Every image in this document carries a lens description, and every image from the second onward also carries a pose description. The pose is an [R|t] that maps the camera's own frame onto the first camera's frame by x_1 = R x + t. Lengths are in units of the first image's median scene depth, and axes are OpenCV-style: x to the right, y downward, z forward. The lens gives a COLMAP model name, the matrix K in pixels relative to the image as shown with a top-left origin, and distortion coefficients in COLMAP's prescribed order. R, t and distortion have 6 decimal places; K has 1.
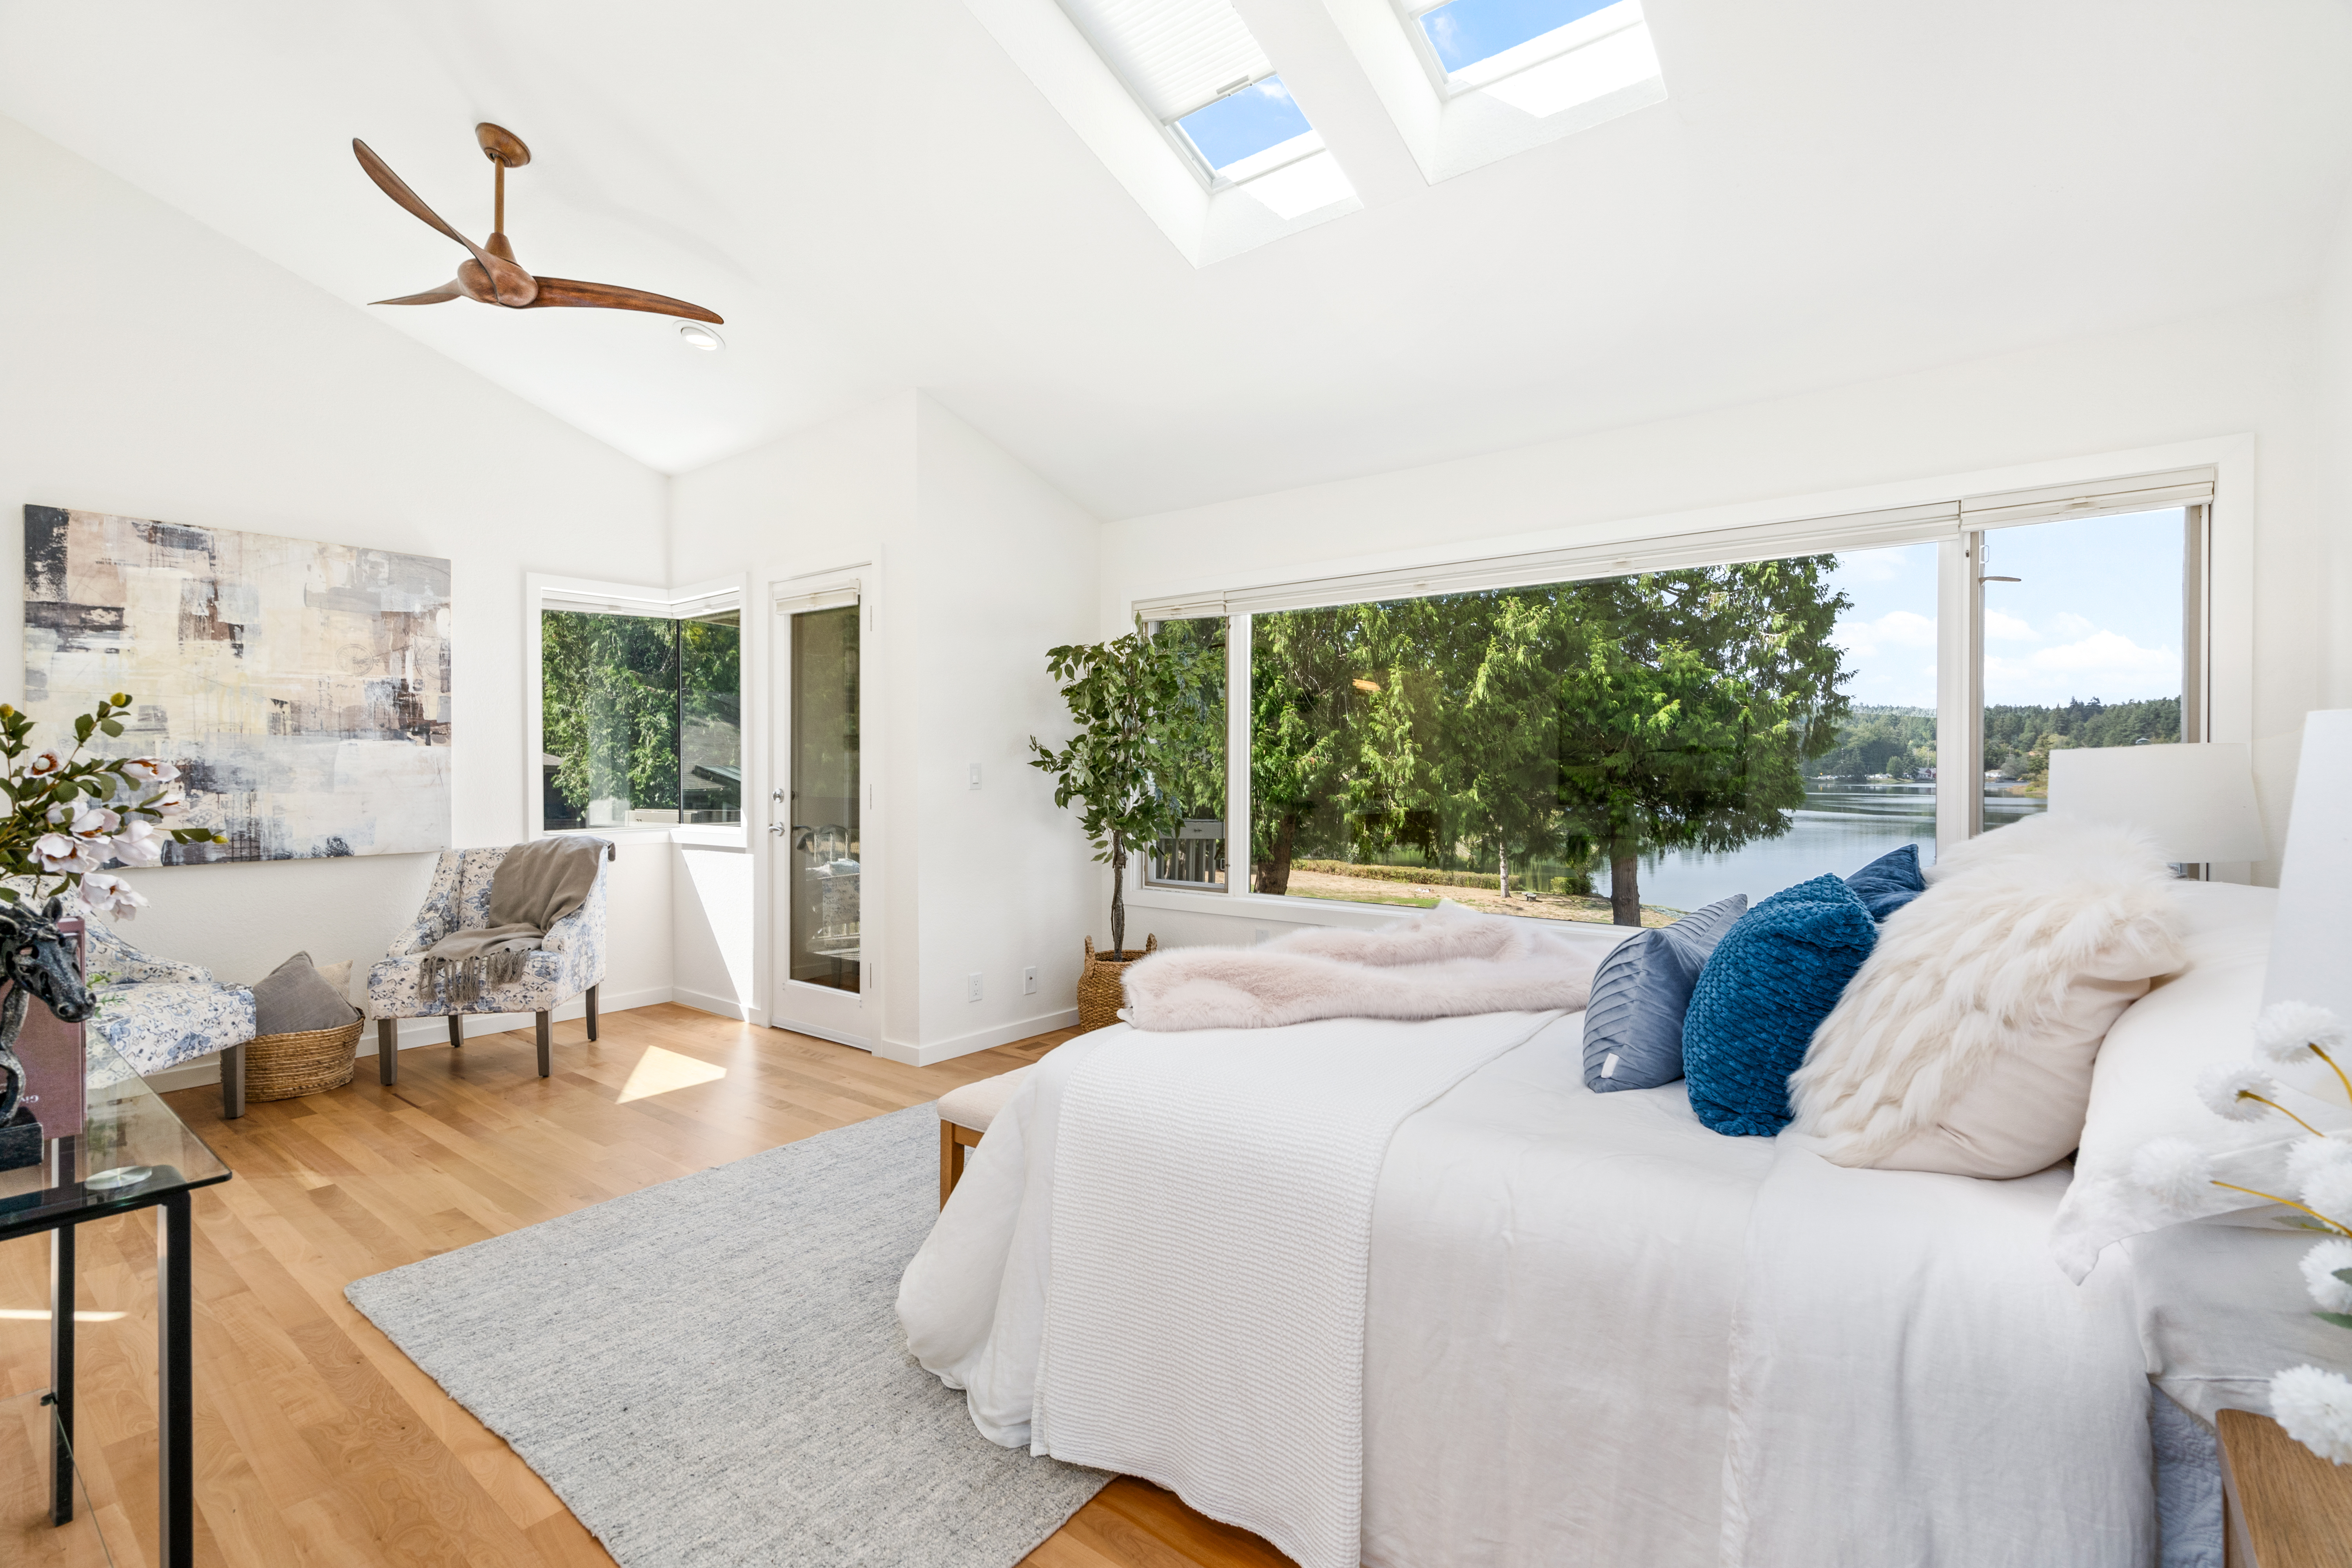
lens RADIAL K [[1071.9, 0, 1175.1], [0, 1071.9, 773.7], [0, 0, 1]] dist [-0.004984, 0.002204]
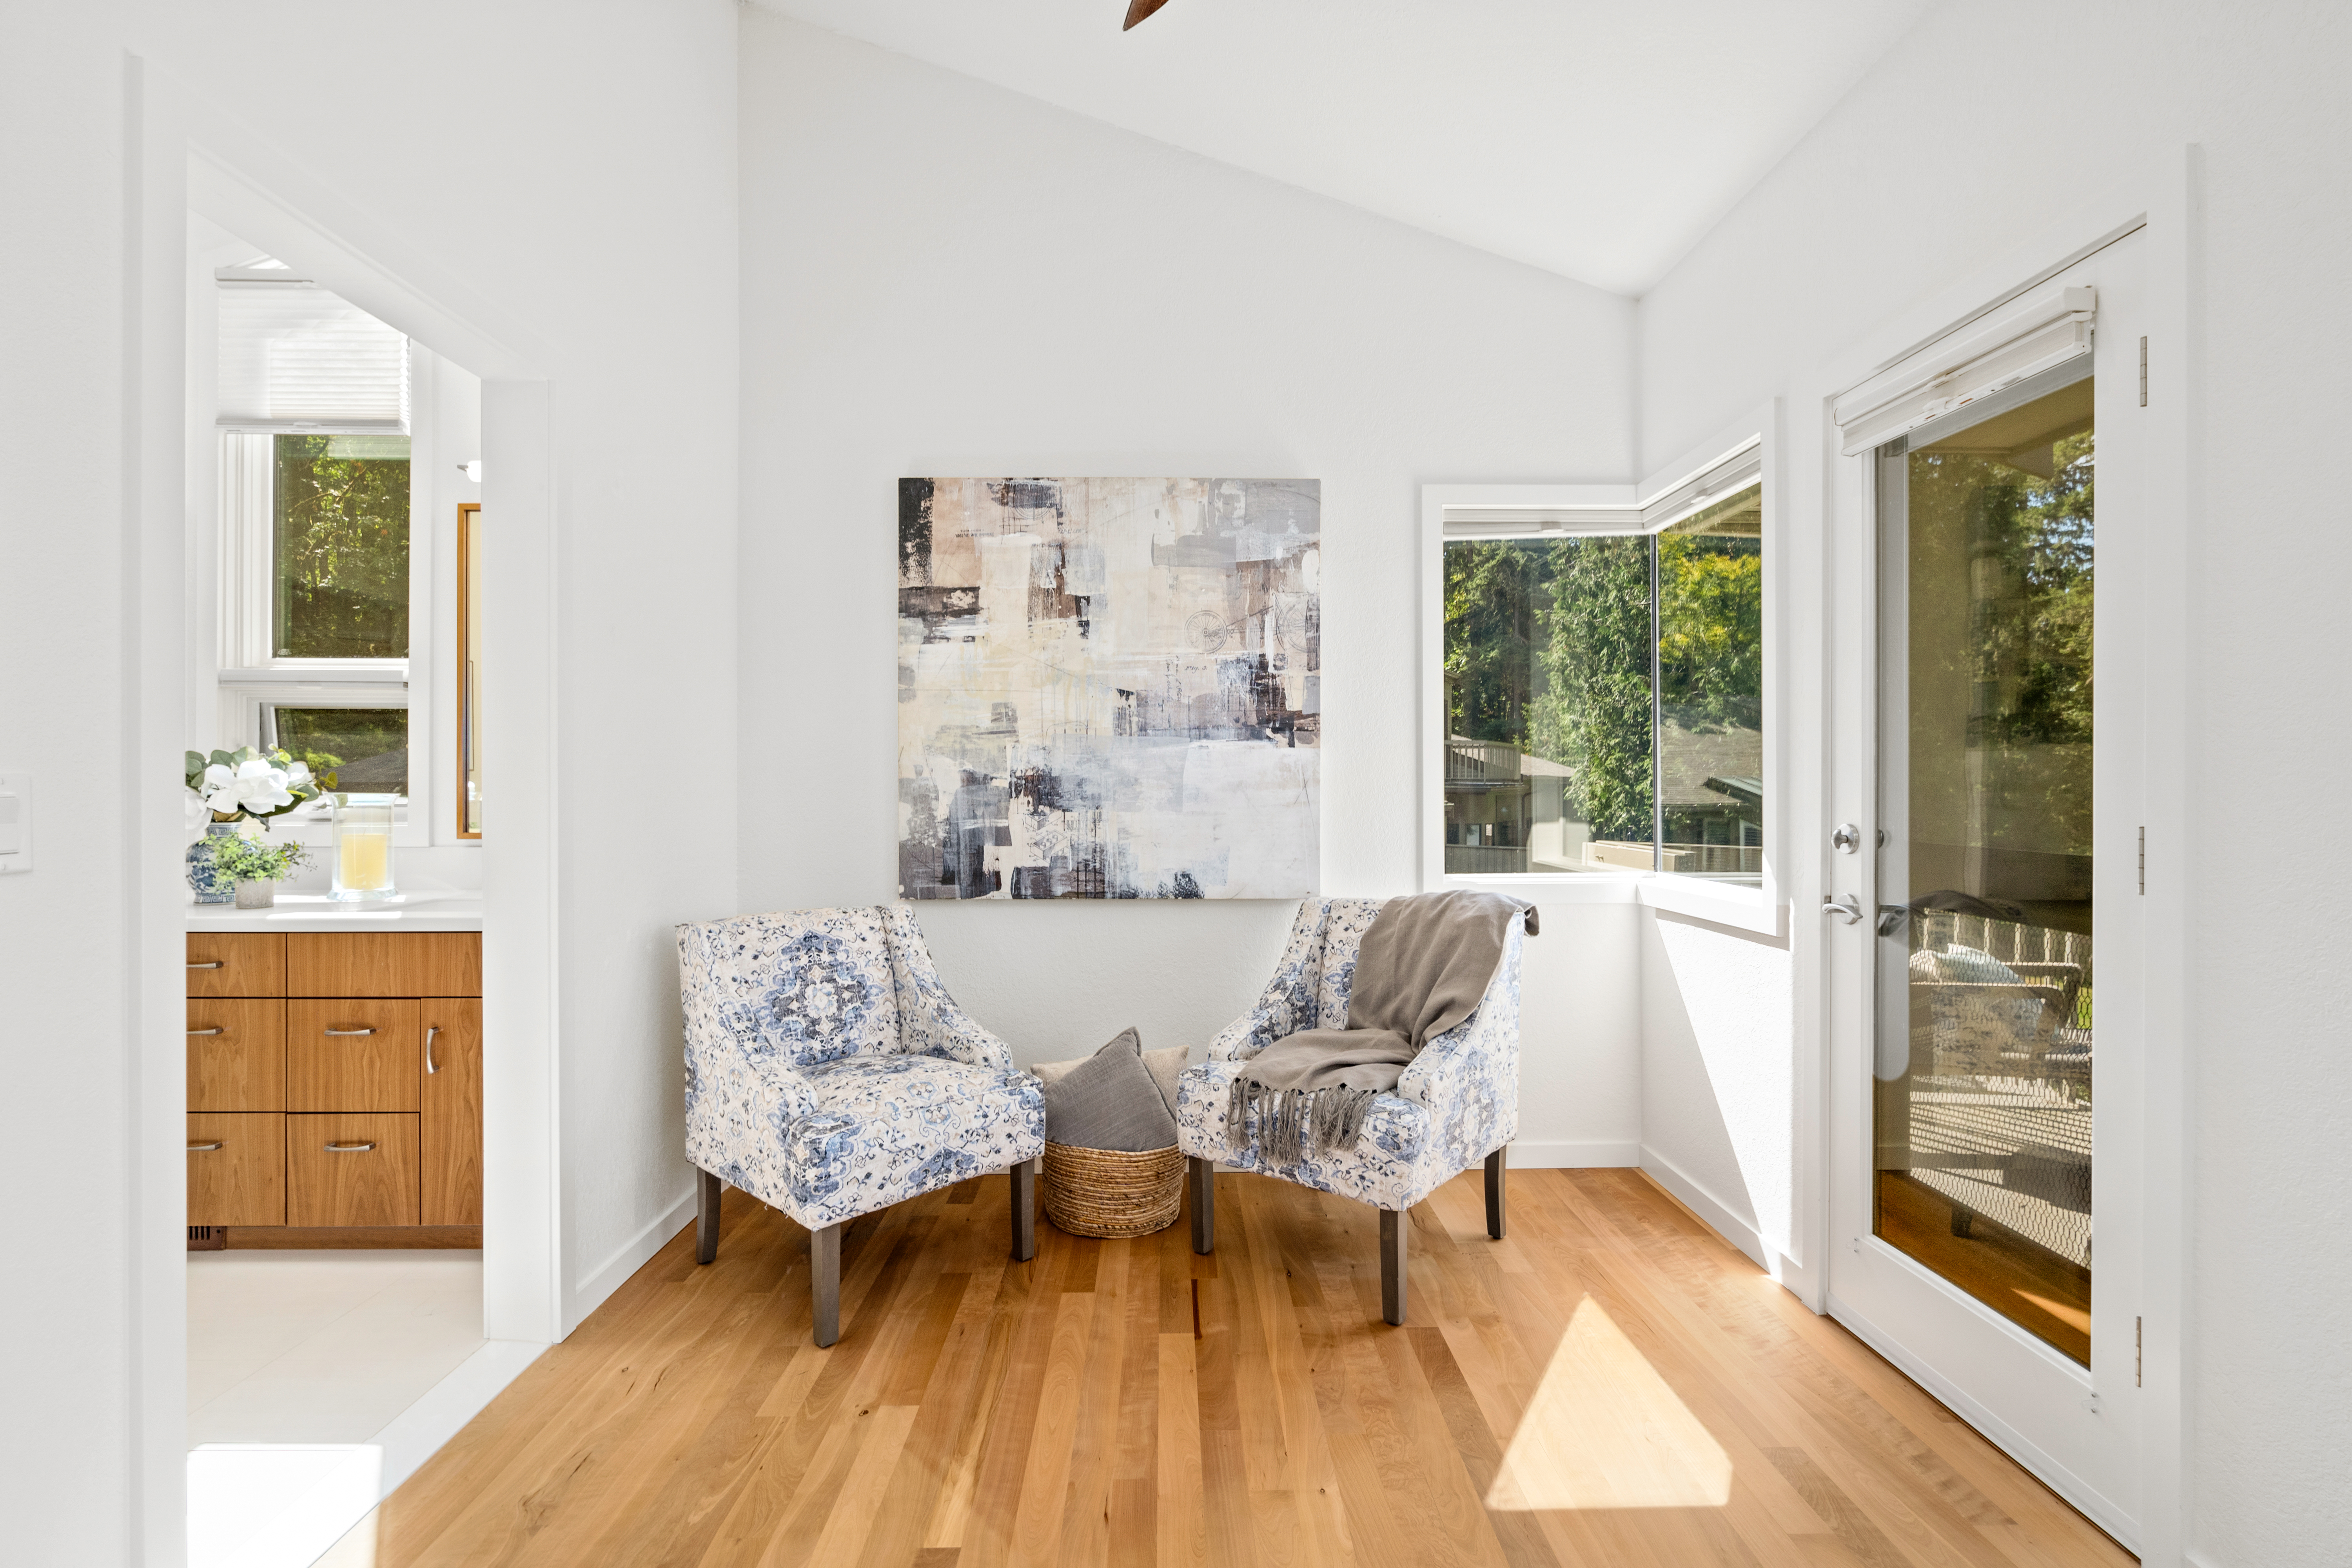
lens RADIAL K [[1071.9, 0, 1169.8], [0, 1071.9, 780.5], [0, 0, 1]] dist [-0.004984, 0.002204]
pose [[0.628421, 0.001739, -0.777871, -0.211940], [-0.005409, 0.999983, -0.002135, -0.002714], [0.777854, 0.005549, 0.628420, 0.523543]]
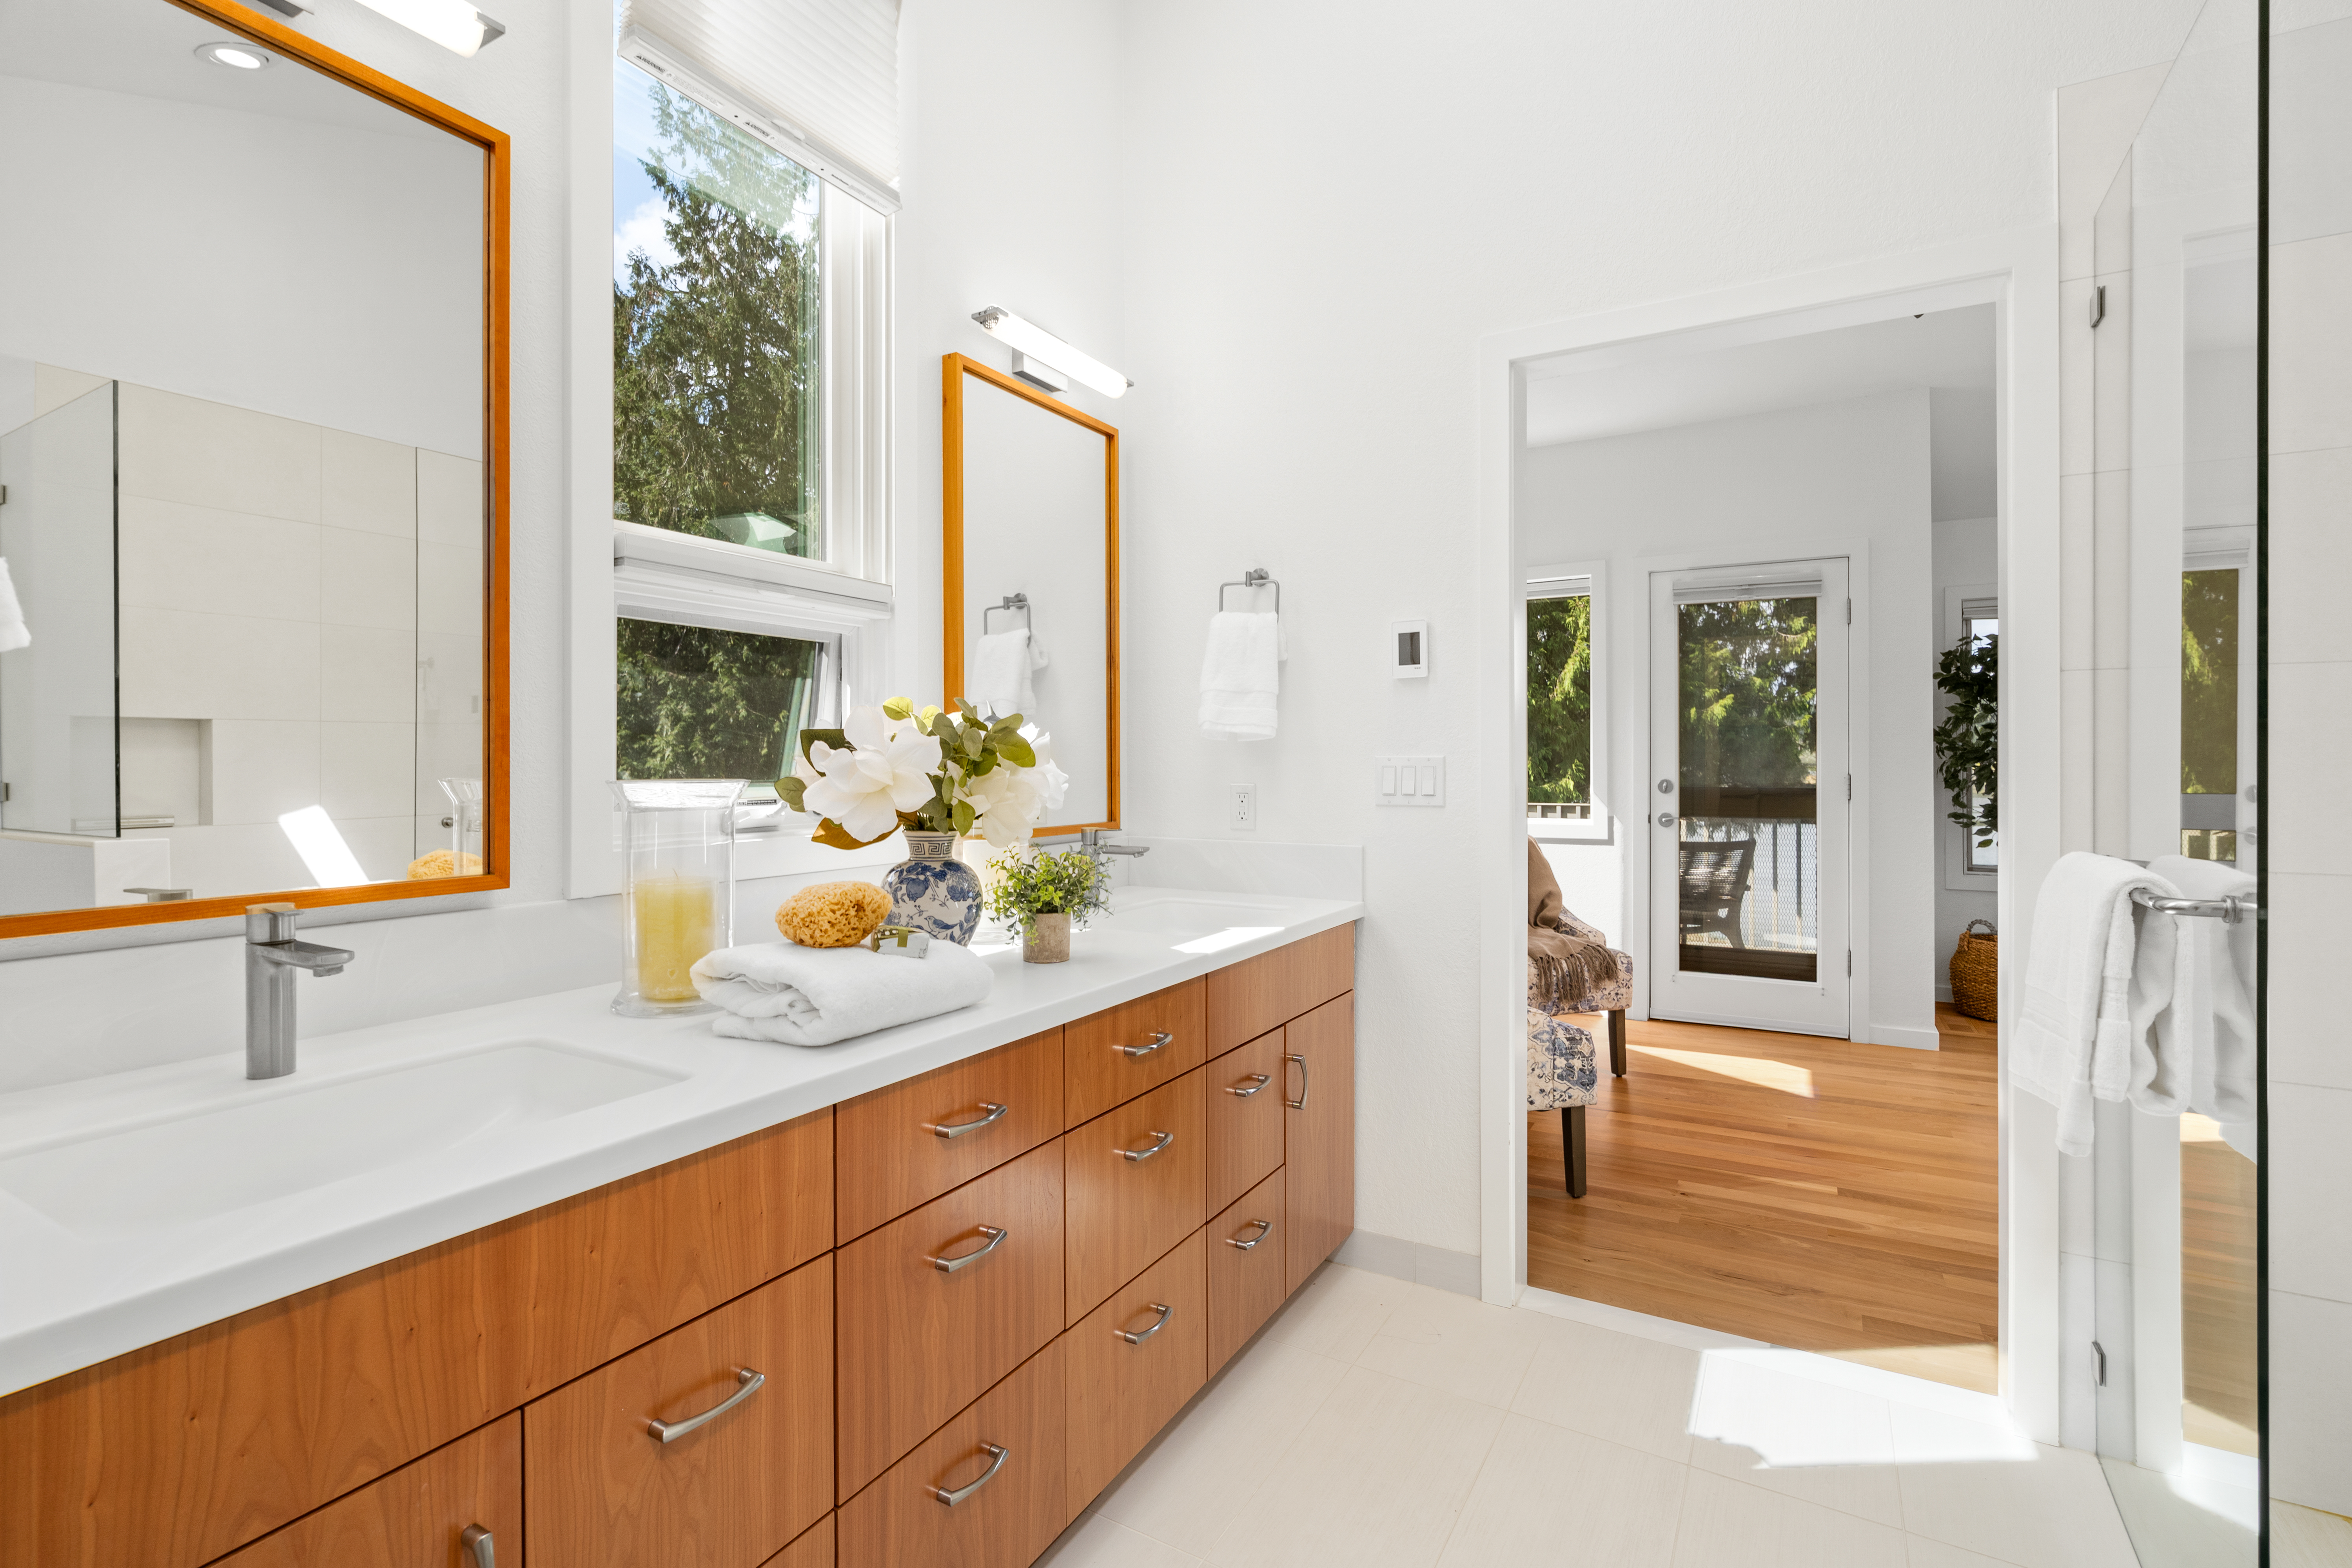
lens RADIAL K [[1071.9, 0, 1160.3], [0, 1071.9, 763.5], [0, 0, 1]] dist [-0.004984, 0.002204]
pose [[0.991874, -0.001606, 0.127216, -1.072812], [0.001796, 0.999997, -0.001379, -0.000449], [-0.127214, 0.001596, 0.991874, 0.082982]]
